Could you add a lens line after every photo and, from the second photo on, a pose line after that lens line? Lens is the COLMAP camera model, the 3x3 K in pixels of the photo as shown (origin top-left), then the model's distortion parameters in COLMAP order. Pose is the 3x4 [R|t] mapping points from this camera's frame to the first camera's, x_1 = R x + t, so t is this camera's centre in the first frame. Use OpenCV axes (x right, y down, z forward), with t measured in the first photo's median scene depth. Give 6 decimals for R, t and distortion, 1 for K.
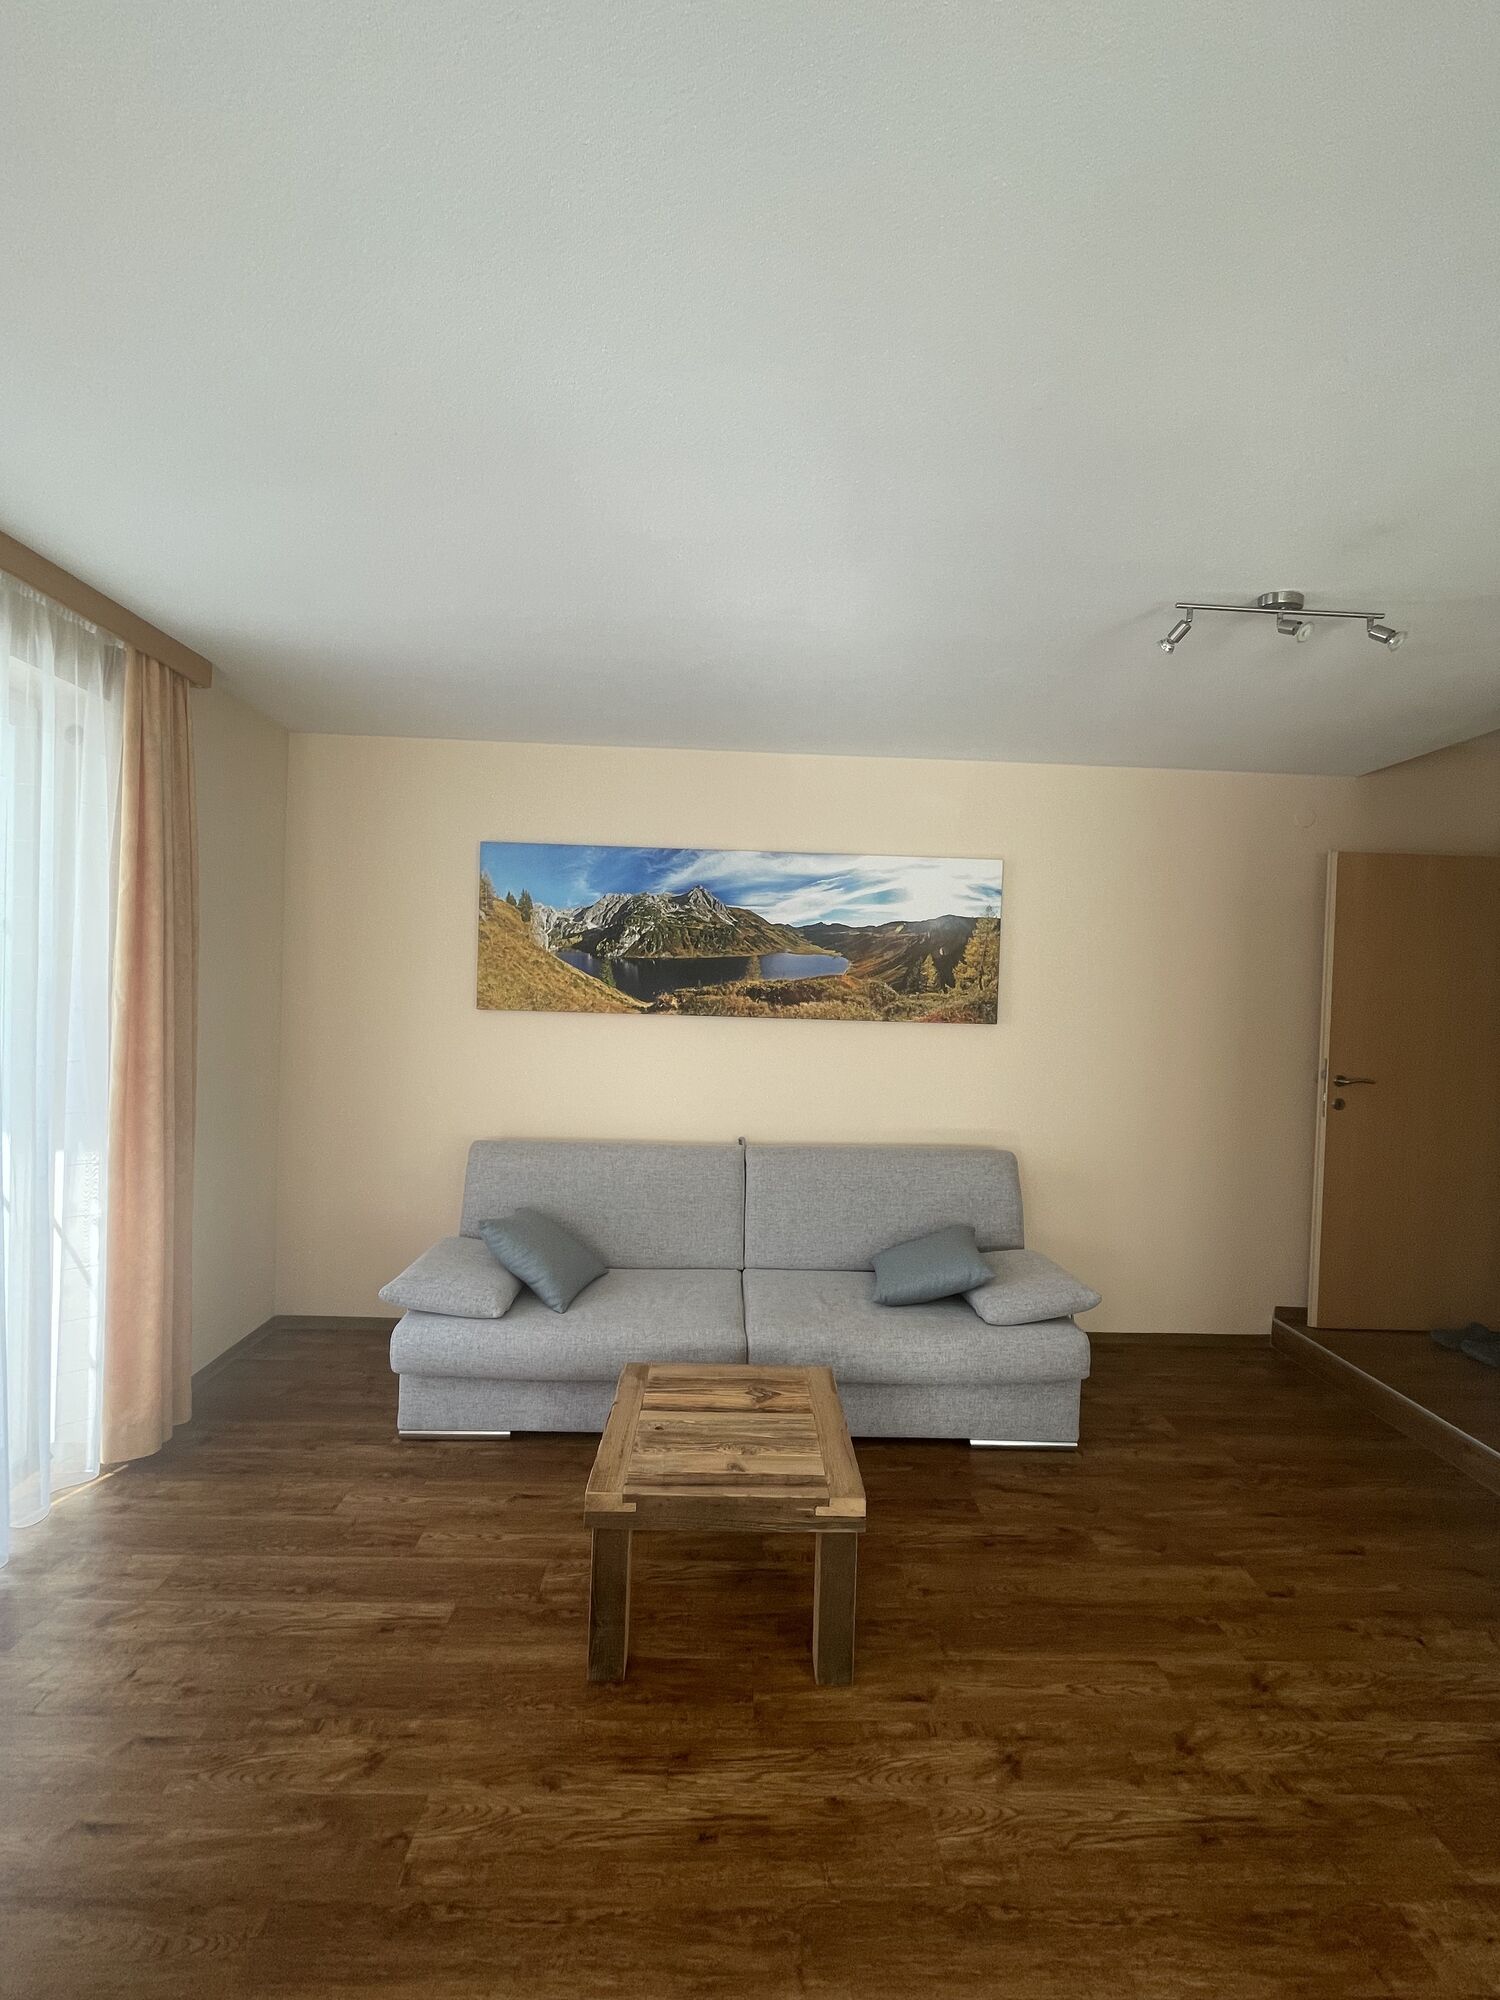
lens RADIAL K [[789.5, 0, 755.1], [0, 789.5, 1013.2], [0, 0, 1]] dist [-0.008427, 0.001445]
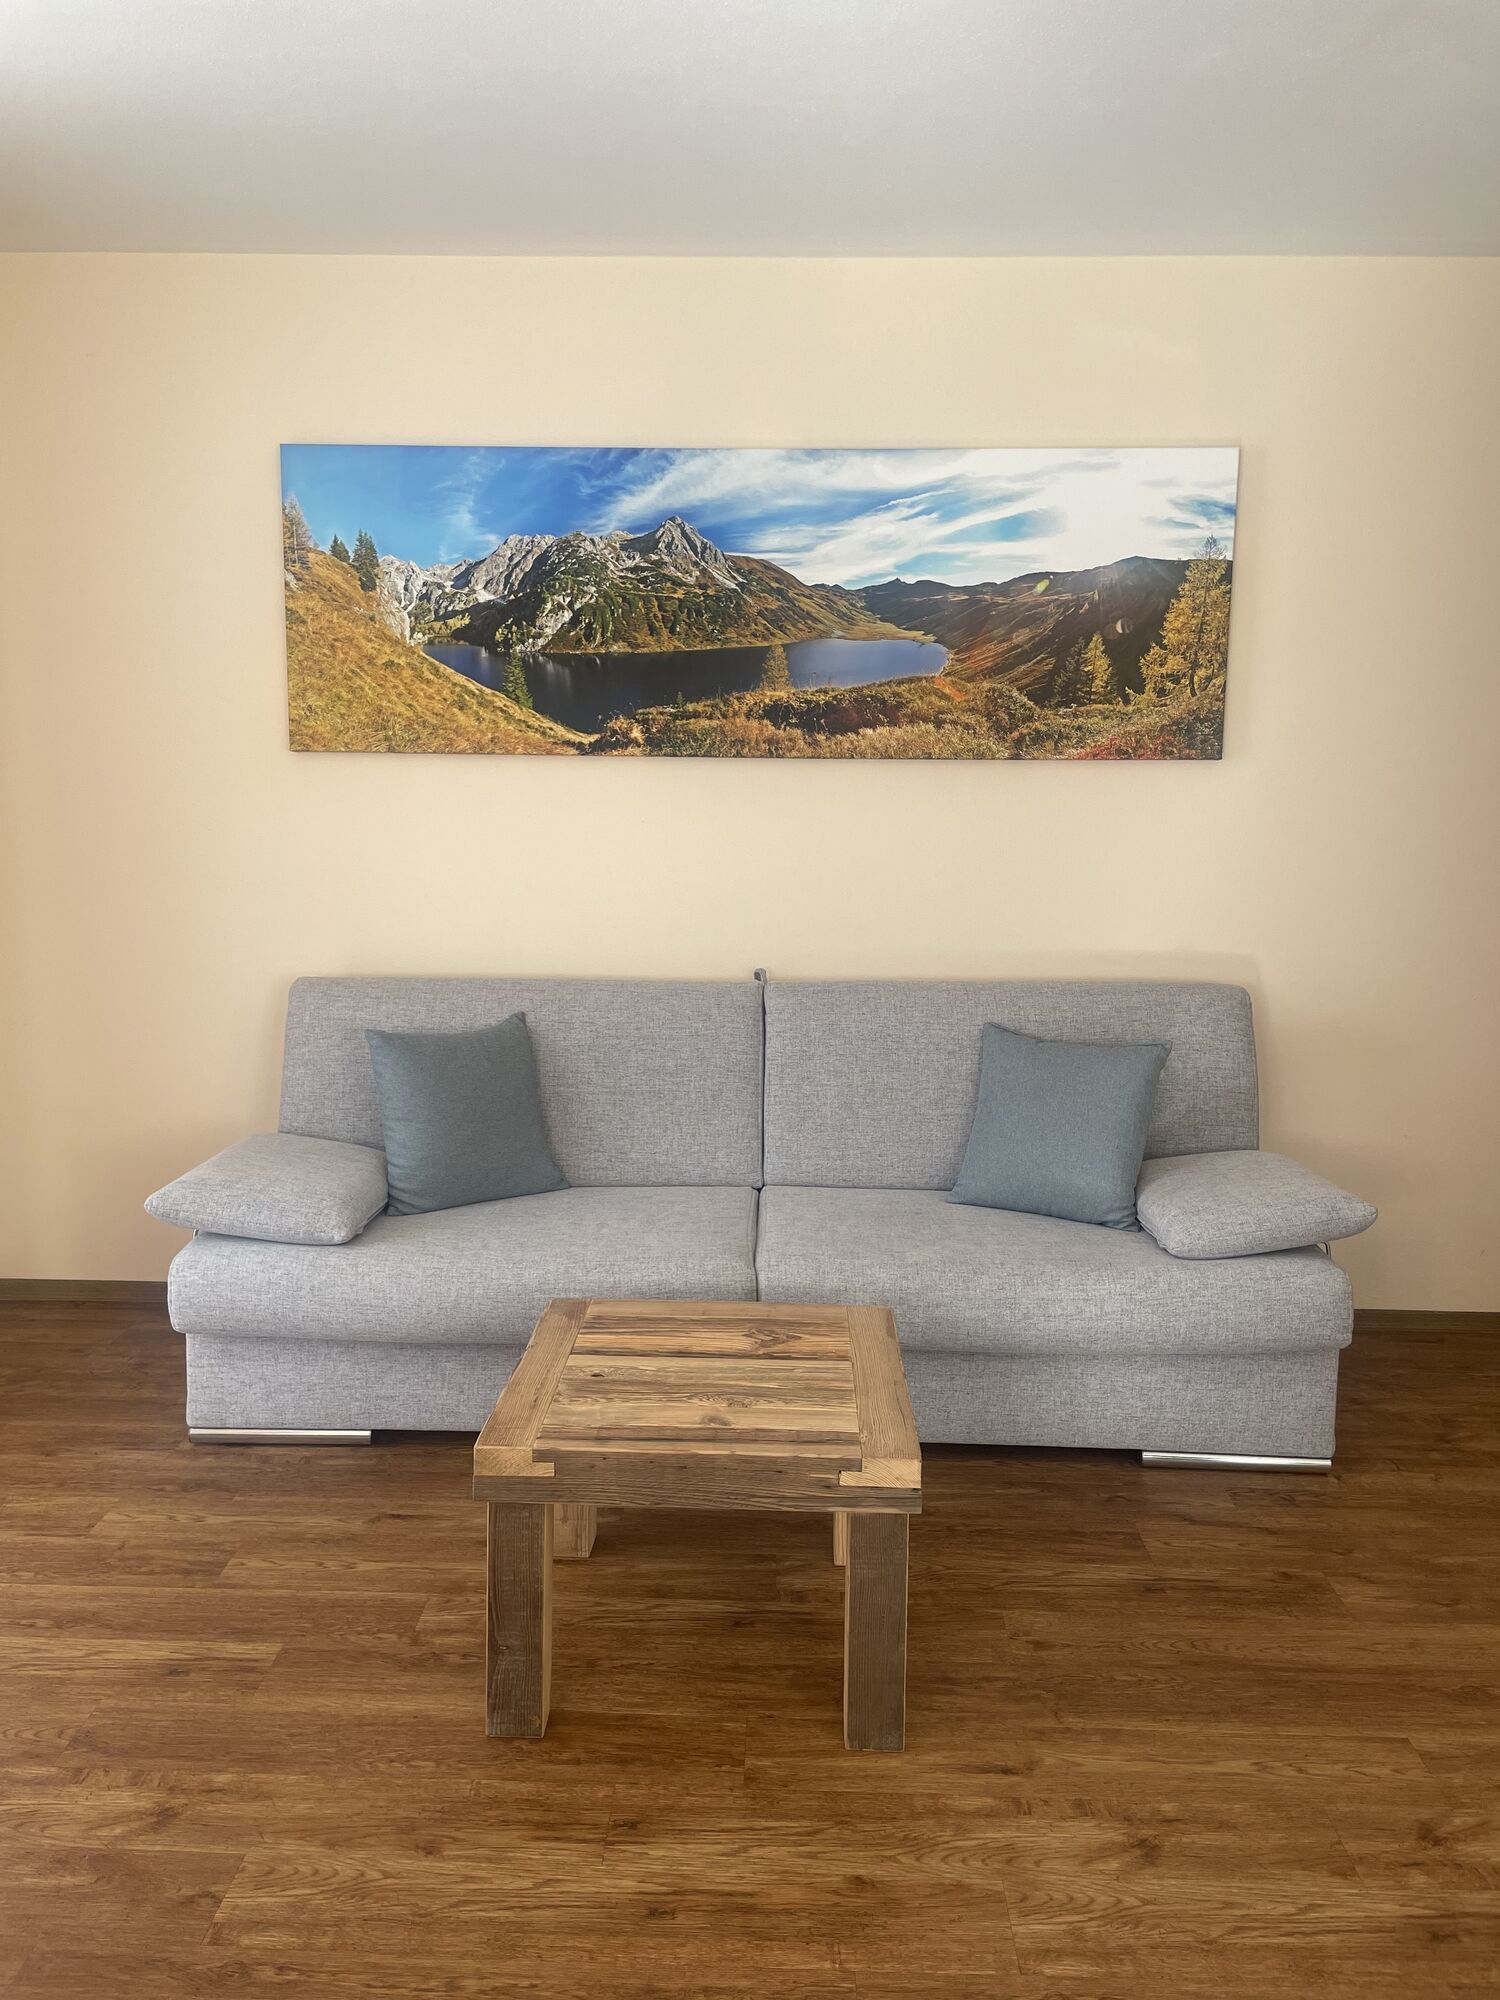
lens RADIAL K [[1495.0, 0, 750.0], [0, 1495.0, 991.6], [0, 0, 1]] dist [0.059184, -0.077851]
pose [[0.998018, -0.012464, -0.061688, 0.063339], [0.018623, 0.994784, 0.100293, 0.096172], [0.060117, -0.101243, 0.993044, -0.111642]]
